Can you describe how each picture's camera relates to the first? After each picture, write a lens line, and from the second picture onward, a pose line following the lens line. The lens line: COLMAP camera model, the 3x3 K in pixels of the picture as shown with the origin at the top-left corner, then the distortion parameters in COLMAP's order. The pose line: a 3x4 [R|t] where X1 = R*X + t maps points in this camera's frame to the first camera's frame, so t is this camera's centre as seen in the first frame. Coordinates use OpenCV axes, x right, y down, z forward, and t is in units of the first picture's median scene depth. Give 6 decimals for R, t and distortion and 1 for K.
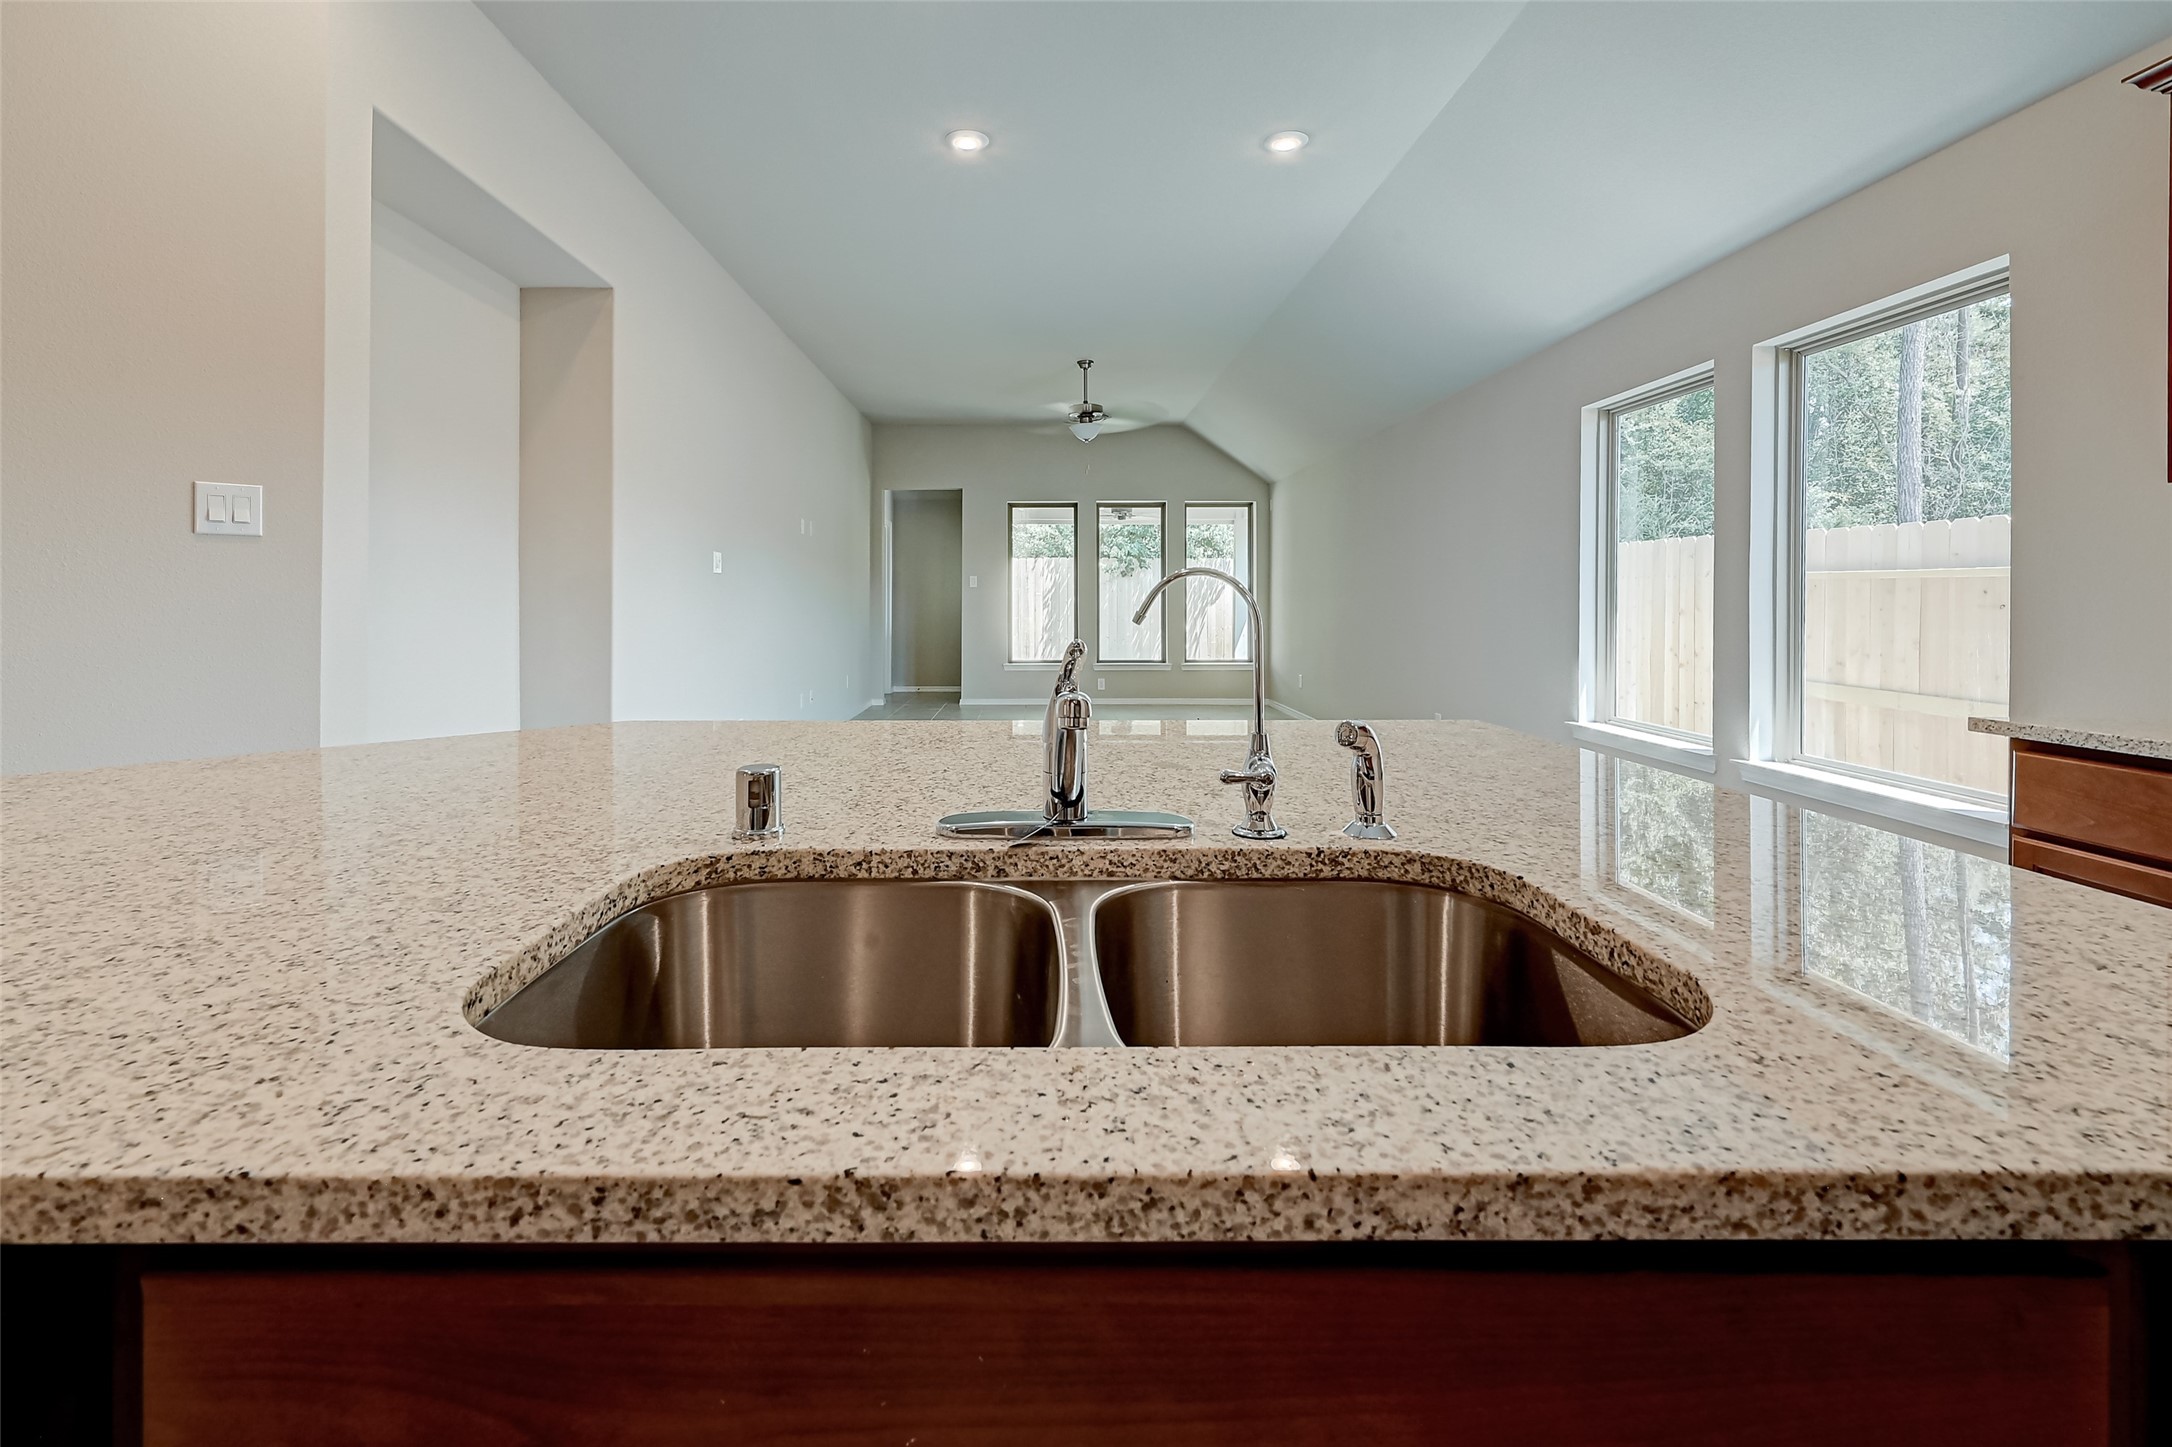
lens RADIAL K [[953.6, 0, 1059.0], [0, 953.6, 598.6], [0, 0, 1]] dist [-0.001147, -0.000658]
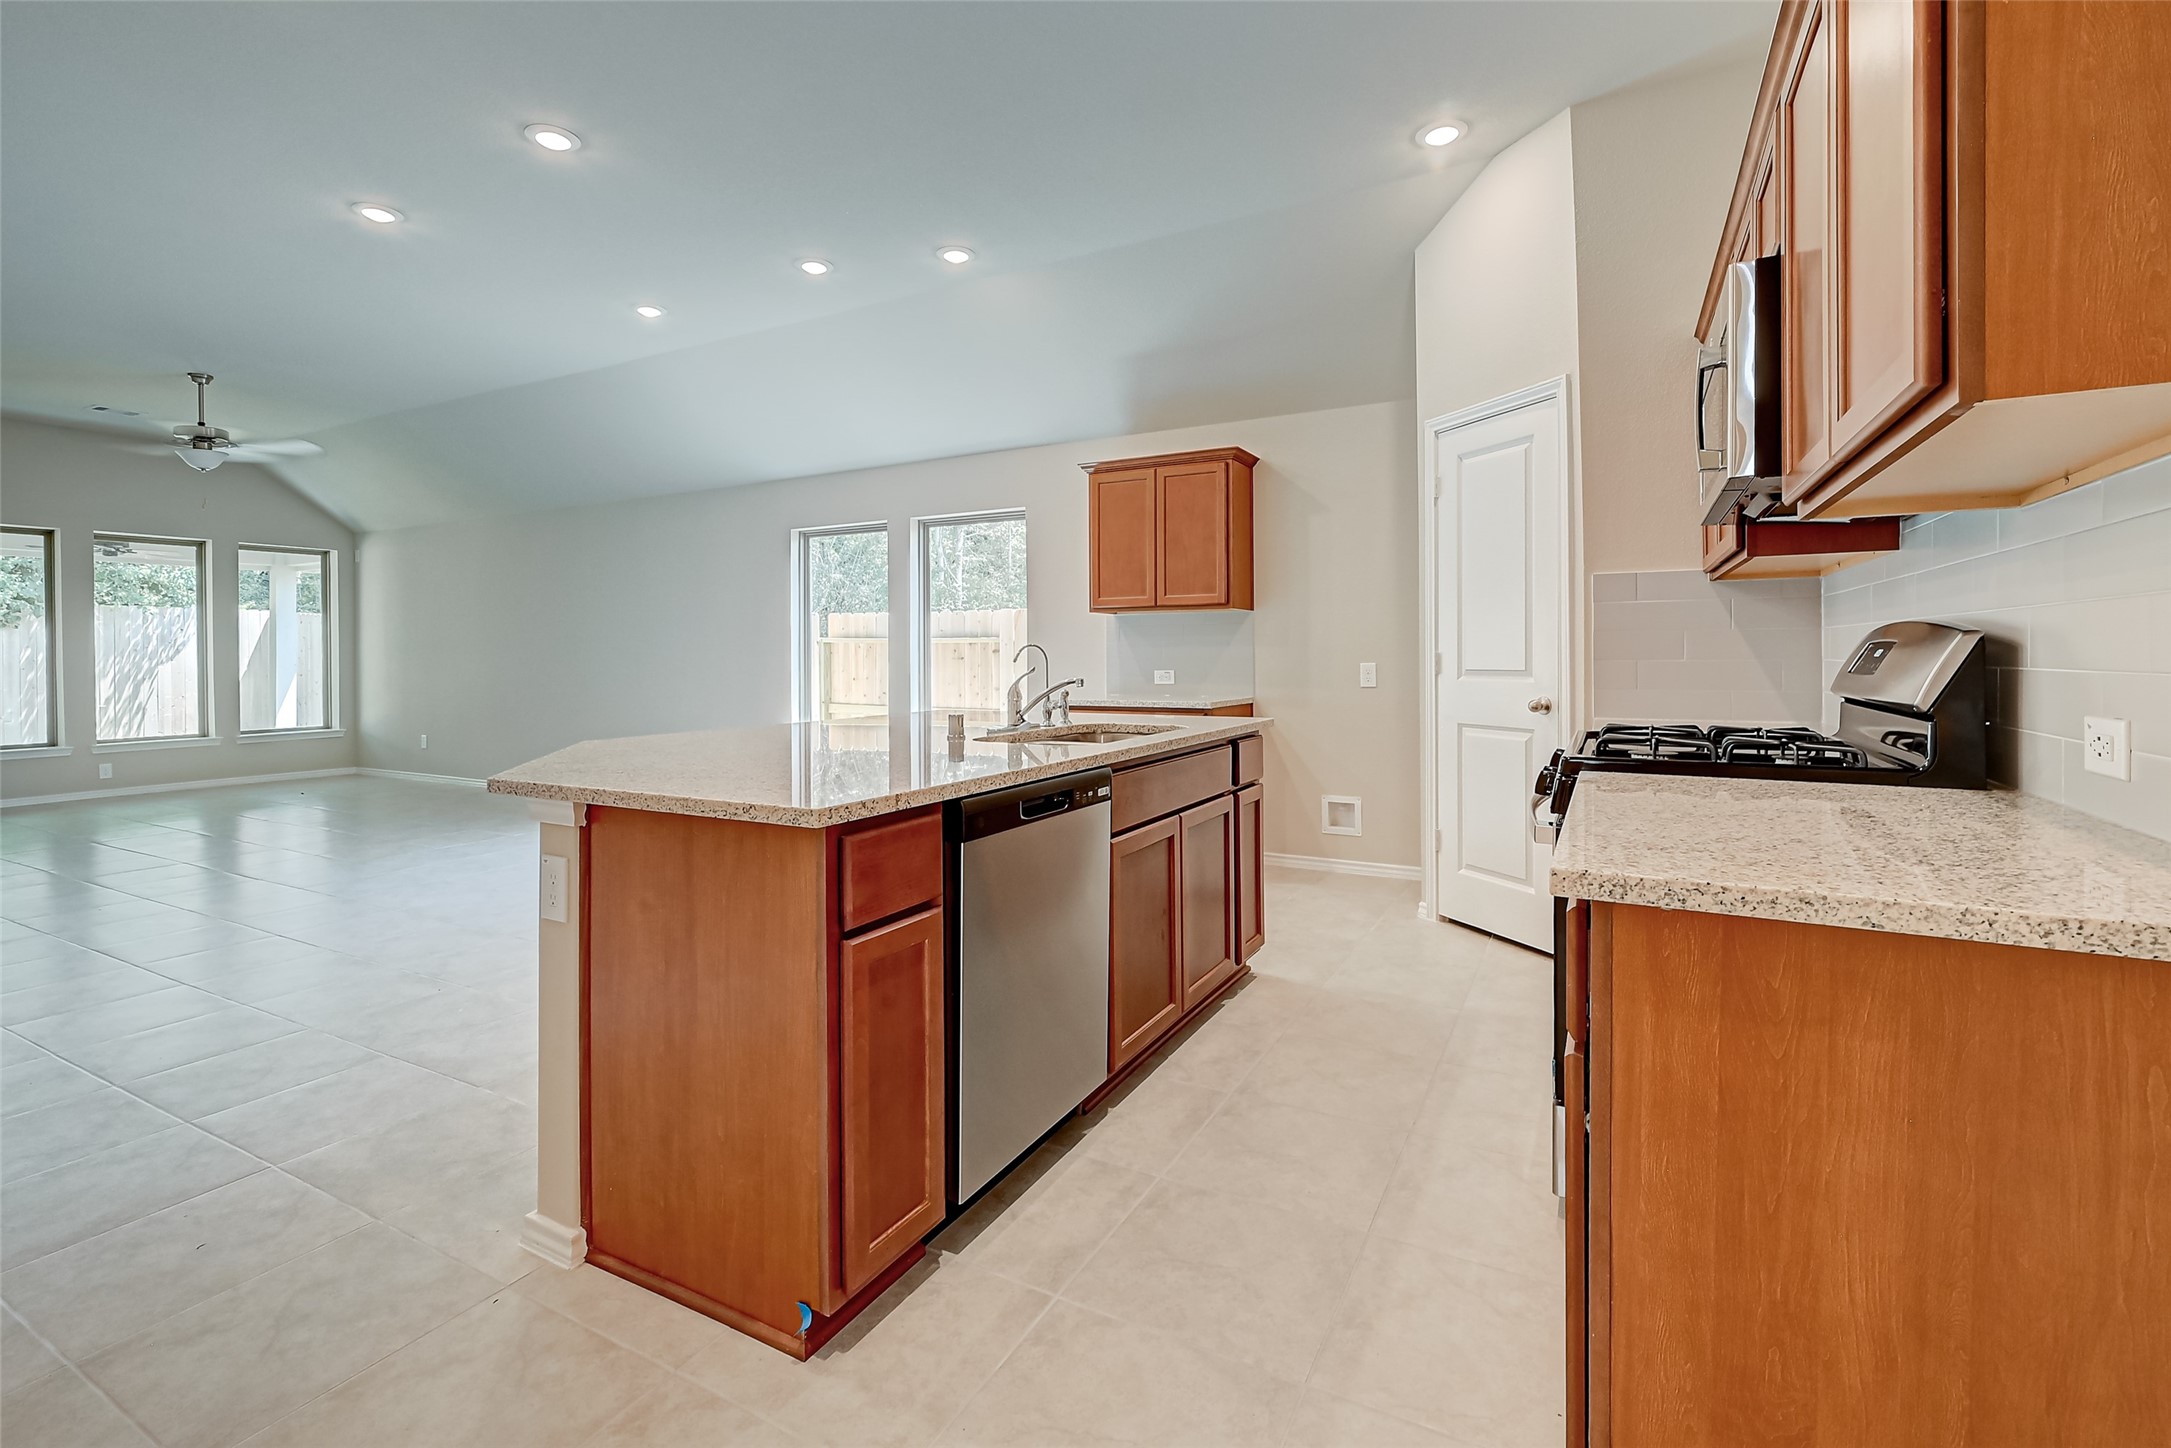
lens RADIAL K [[953.2, 0, 1093.8], [0, 953.2, 654.8], [0, 0, 1]] dist [-0.001147, -0.000658]
pose [[0.478550, -0.002821, 0.878056, -0.249253], [0.005407, 0.999985, 0.000266, 0.001439], [-0.878044, 0.004621, 0.478558, -0.069188]]
